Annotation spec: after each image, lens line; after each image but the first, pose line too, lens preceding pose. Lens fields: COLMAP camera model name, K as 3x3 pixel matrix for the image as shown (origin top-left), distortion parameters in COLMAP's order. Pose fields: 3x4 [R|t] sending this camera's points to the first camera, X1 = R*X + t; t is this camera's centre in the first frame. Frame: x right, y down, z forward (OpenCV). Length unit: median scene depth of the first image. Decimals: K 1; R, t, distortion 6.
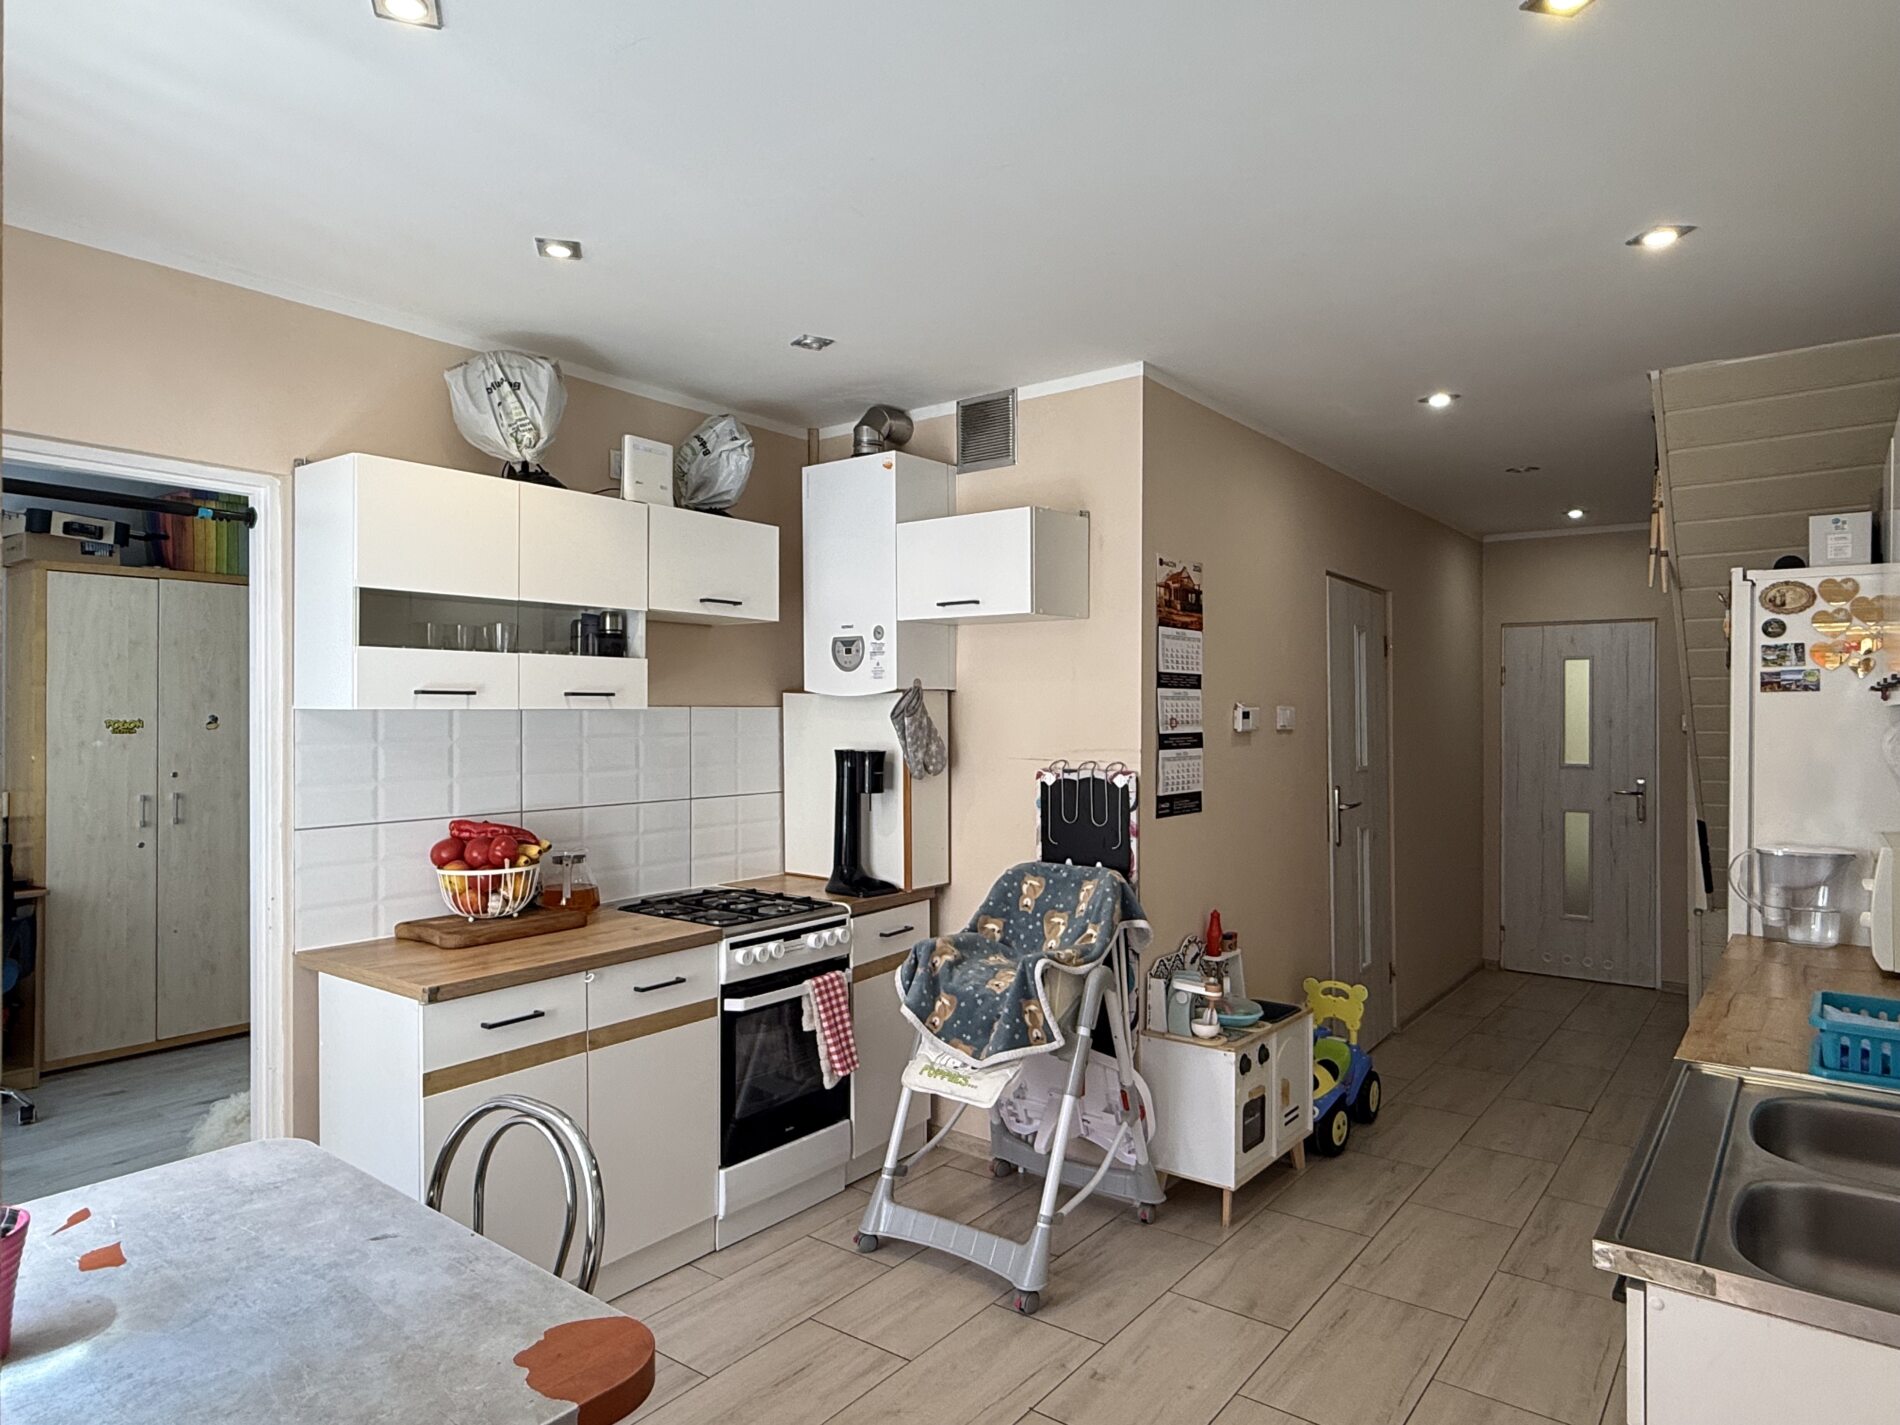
lens RADIAL K [[1145.1, 0, 950.0], [0, 1145.1, 712.5], [0, 0, 1]] dist [0.000813, 0.000221]
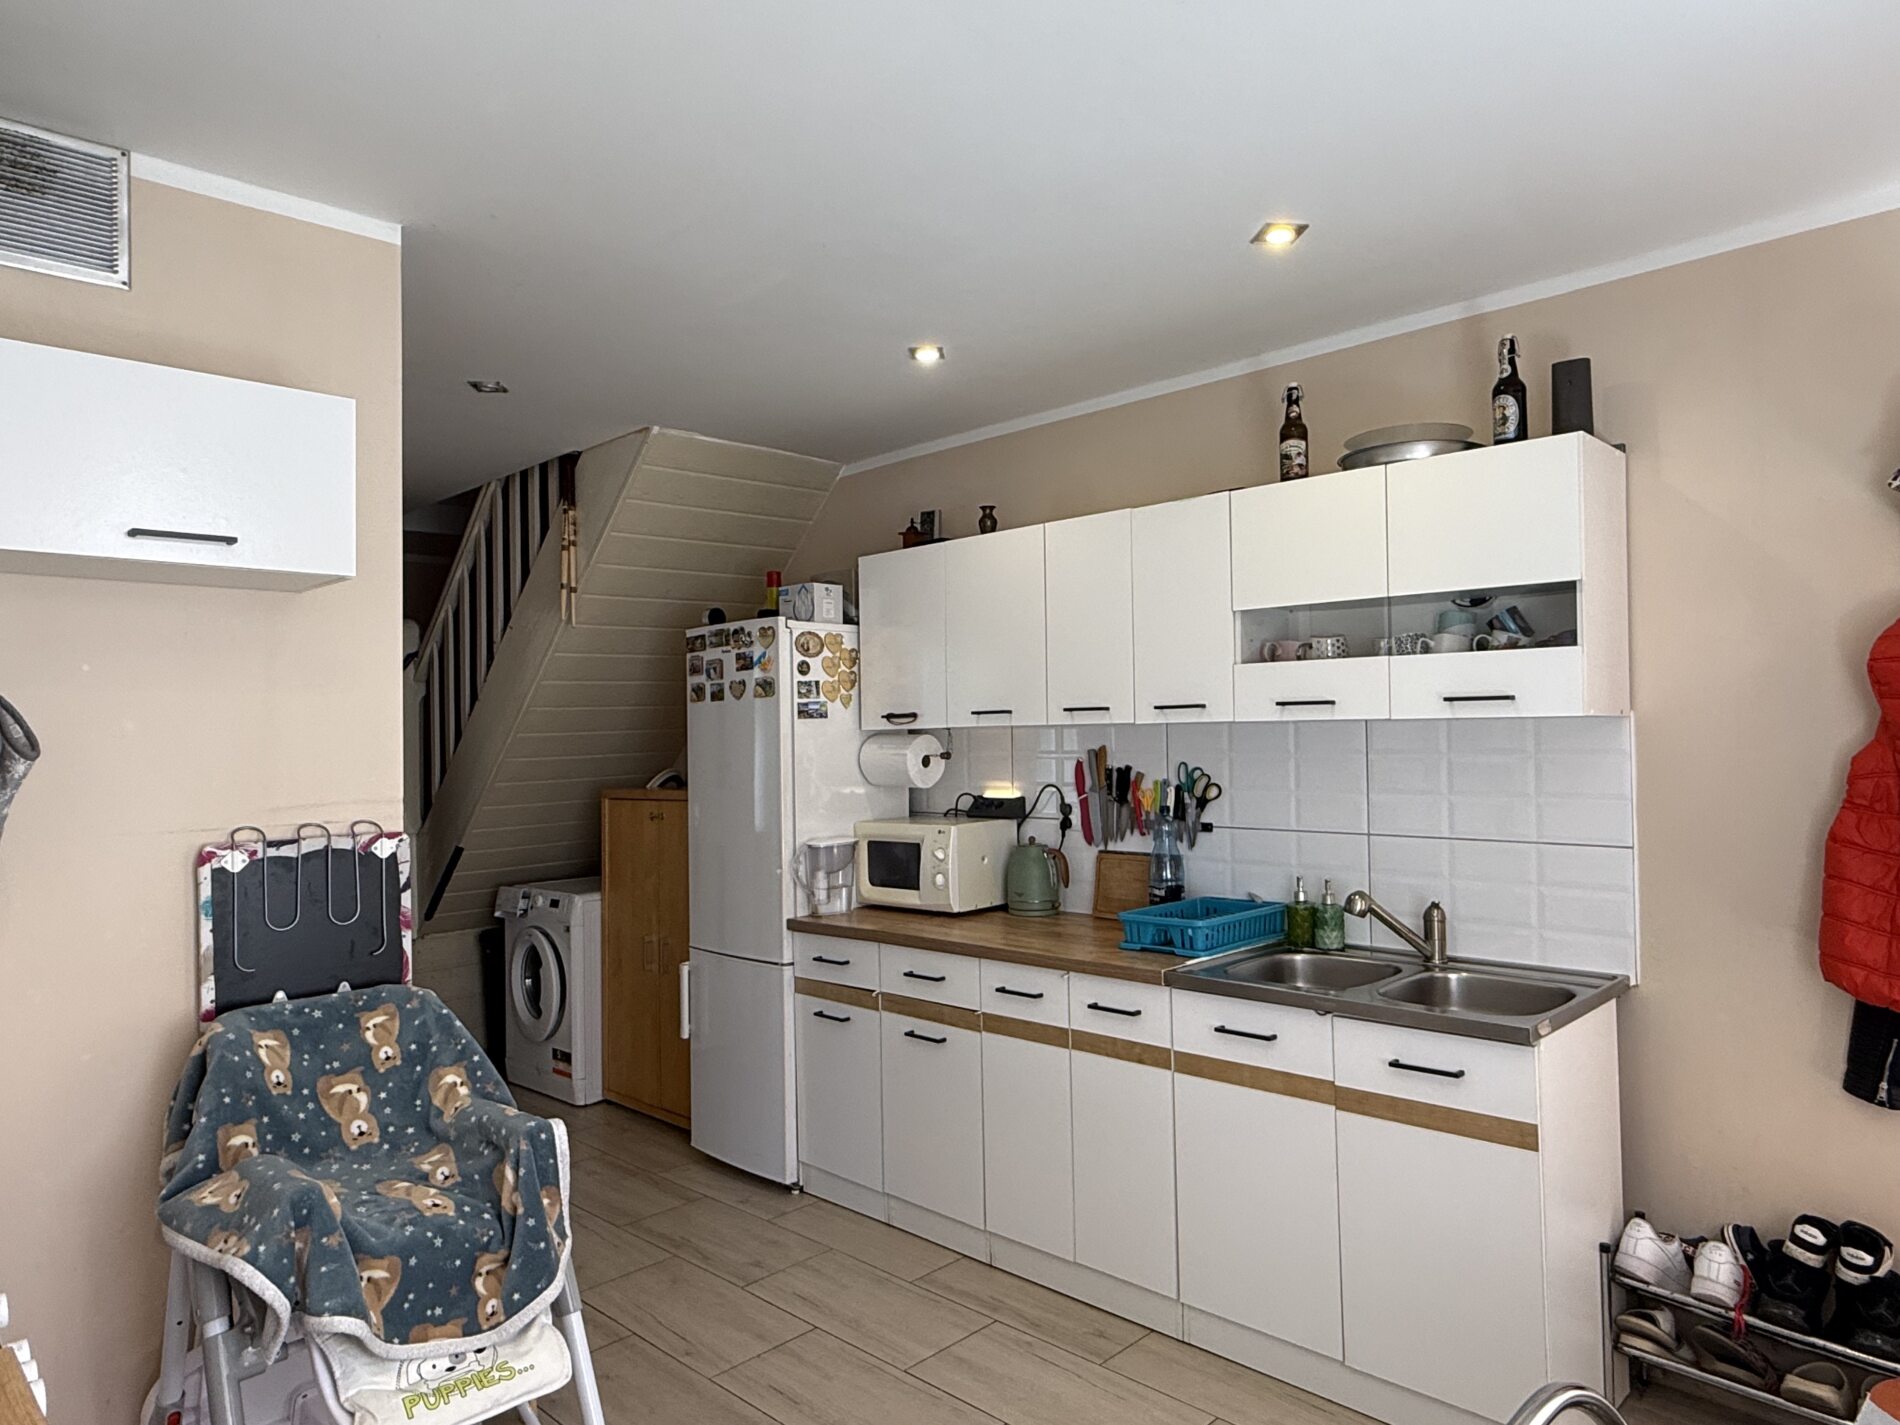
lens RADIAL K [[1196.2, 0, 950.0], [0, 1196.2, 712.5], [0, 0, 1]] dist [0.002417, 0.000383]
pose [[0.122324, 0.014275, 0.992388, -1.063224], [0.020257, 0.999652, -0.016876, 0.001137], [-0.992284, 0.022167, 0.121992, 1.290732]]
